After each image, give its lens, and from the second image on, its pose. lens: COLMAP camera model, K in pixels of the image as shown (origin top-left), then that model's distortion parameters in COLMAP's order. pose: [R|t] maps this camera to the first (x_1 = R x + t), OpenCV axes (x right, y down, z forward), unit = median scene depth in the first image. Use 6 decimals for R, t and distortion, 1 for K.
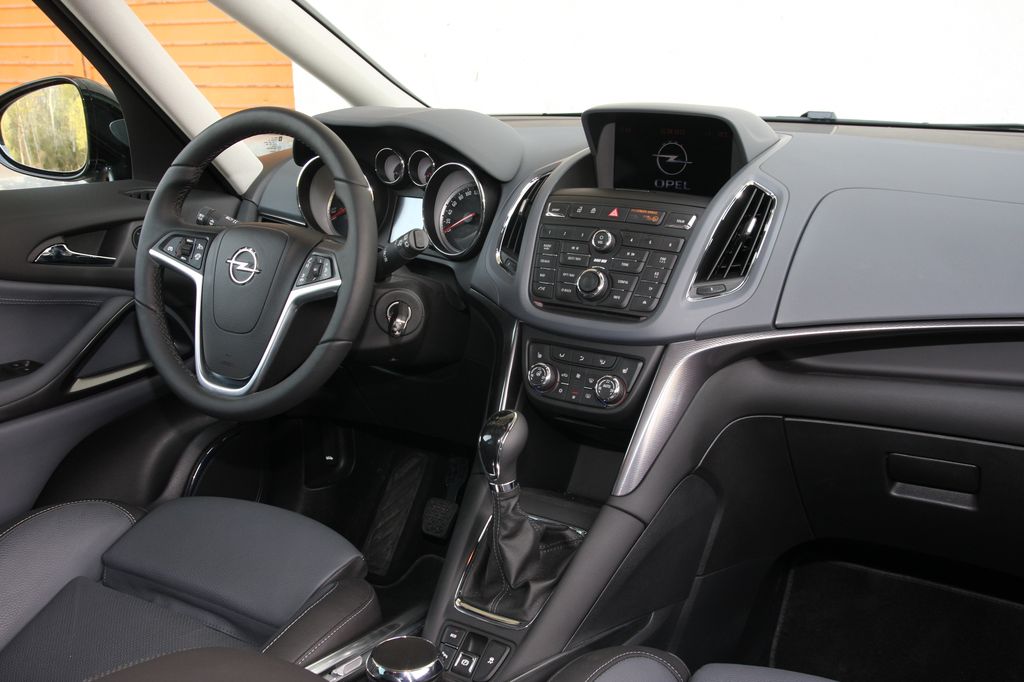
lens RADIAL K [[1042.5, 0, 502.8], [0, 1042.5, 345.7], [0, 0, 1]] dist [-0.015424, 0.000000]
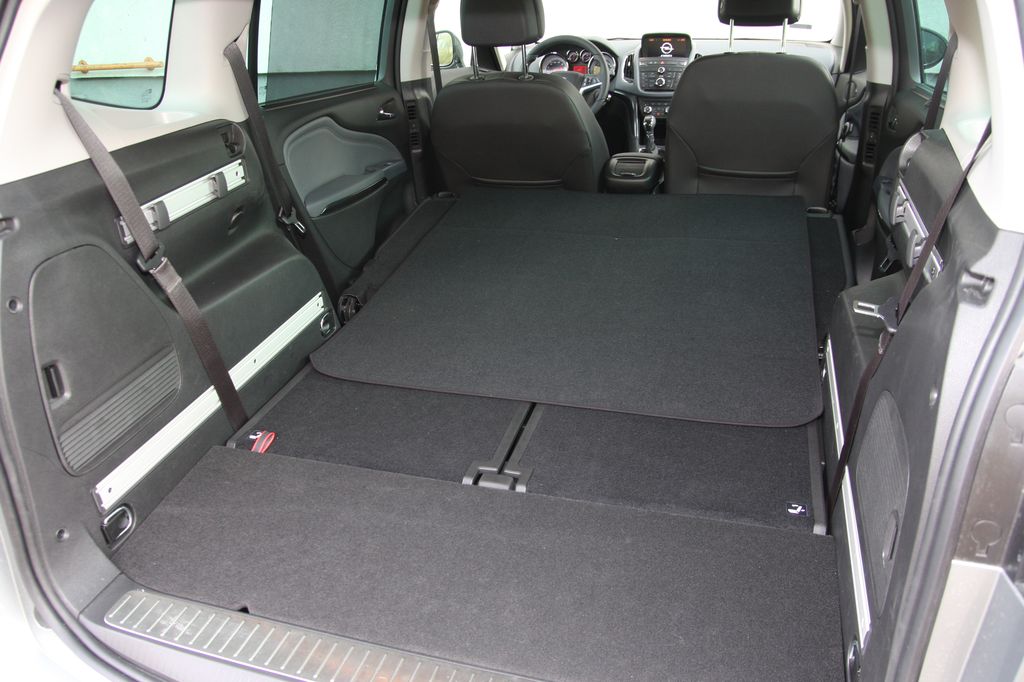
lens RADIAL K [[781.3, 0, 503.9], [0, 781.3, 340.1], [0, 0, 1]] dist [-0.129735, 0.072859]
pose [[0.962261, -0.134765, 0.236413, -1.134275], [0.103132, 0.984557, 0.141464, 0.371053], [-0.251827, -0.111744, 0.961299, -1.443011]]
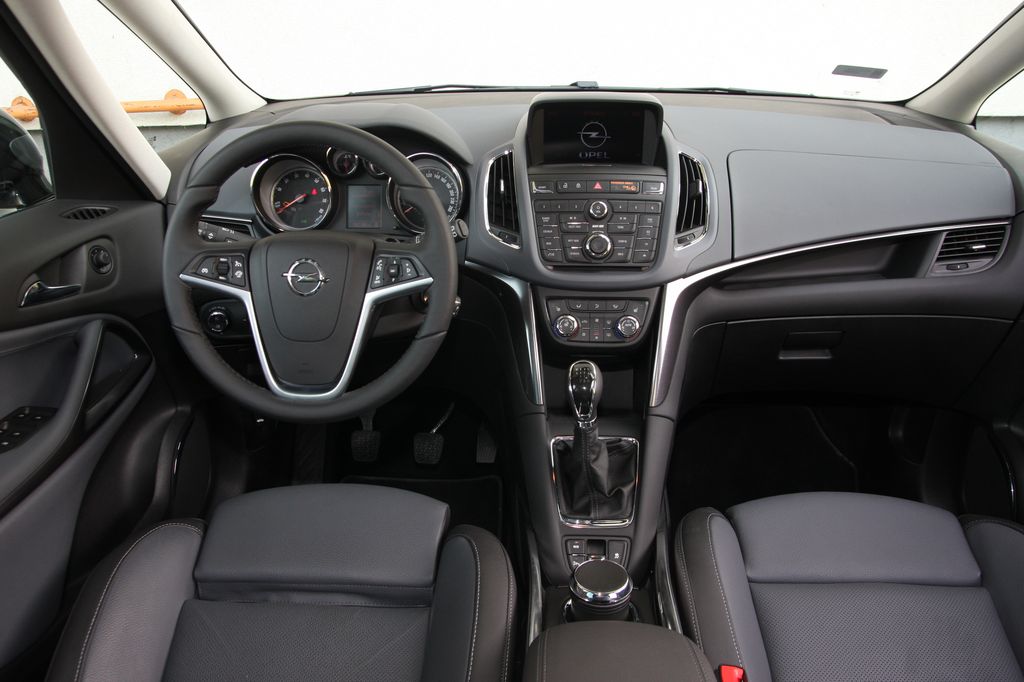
lens RADIAL K [[781.3, 0, 508.0], [0, 781.3, 349.0], [0, 0, 1]] dist [-0.129735, 0.072859]
pose [[0.868918, -0.207314, 0.449447, -0.436703], [0.141645, 0.974230, 0.175534, -0.113998], [-0.474255, -0.088863, 0.875891, 0.220509]]
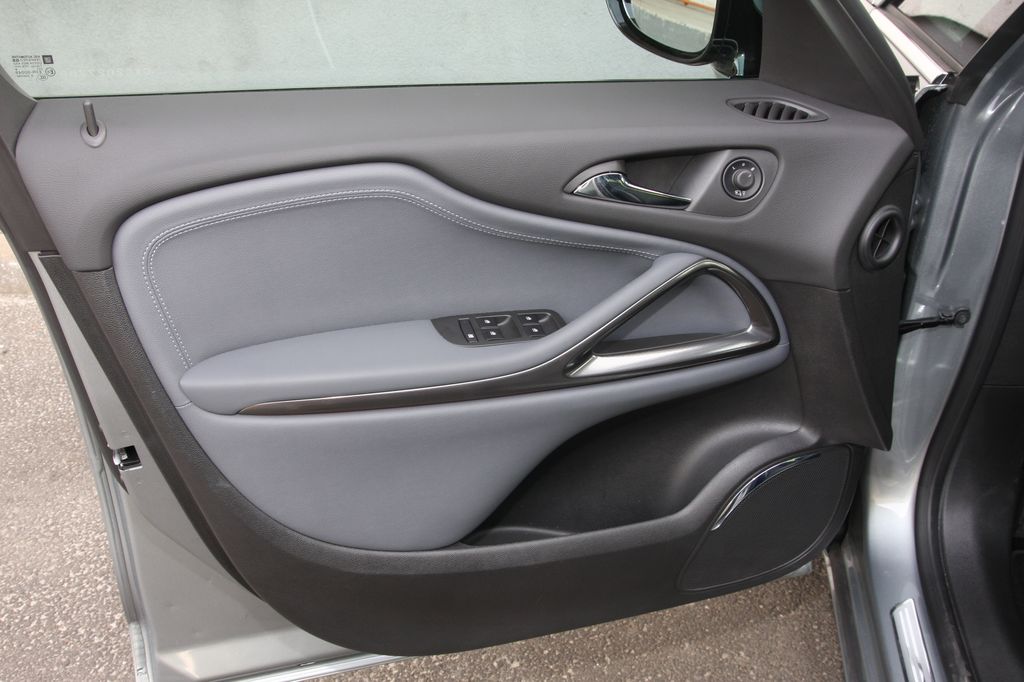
lens RADIAL K [[1034.6, 0, 517.7], [0, 1034.6, 340.3], [0, 0, 1]] dist [-0.015403, 0.000000]
pose [[0.732430, 0.314427, -0.603889, -0.010590], [-0.190346, 0.946171, 0.261782, -0.190261], [0.653693, -0.076789, 0.752854, 0.484649]]
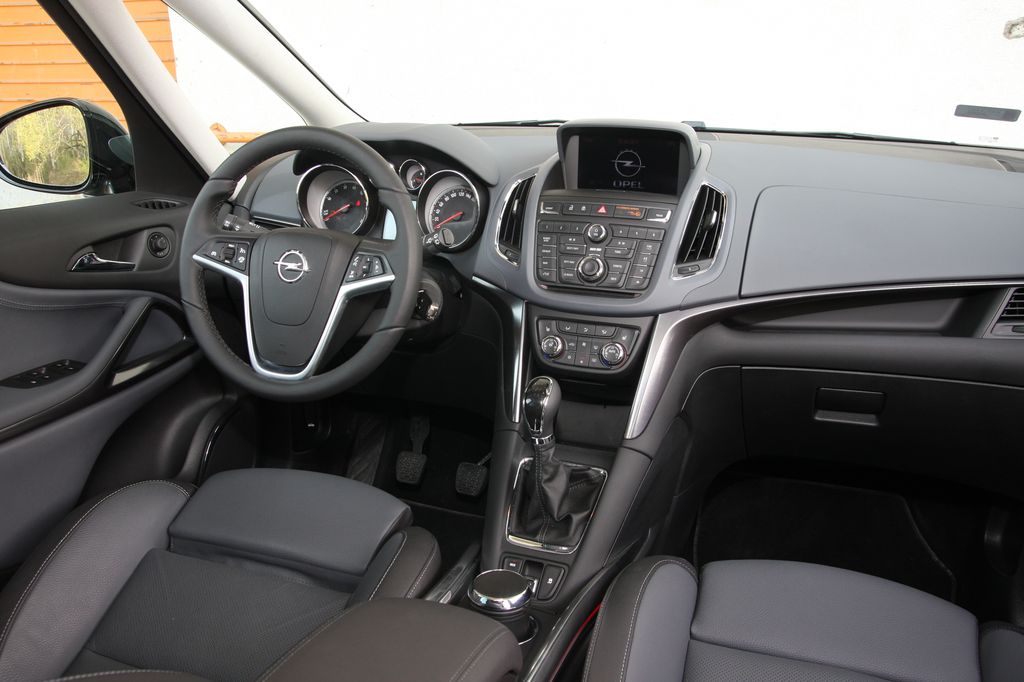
lens RADIAL K [[867.7, 0, 503.8], [0, 867.7, 345.8], [0, 0, 1]] dist [-0.089339, 0.059993]
pose [[0.976473, -0.062905, 0.206260, -0.223429], [0.054081, 0.997375, 0.048147, -0.022757], [-0.208747, -0.035859, 0.977312, 0.023617]]
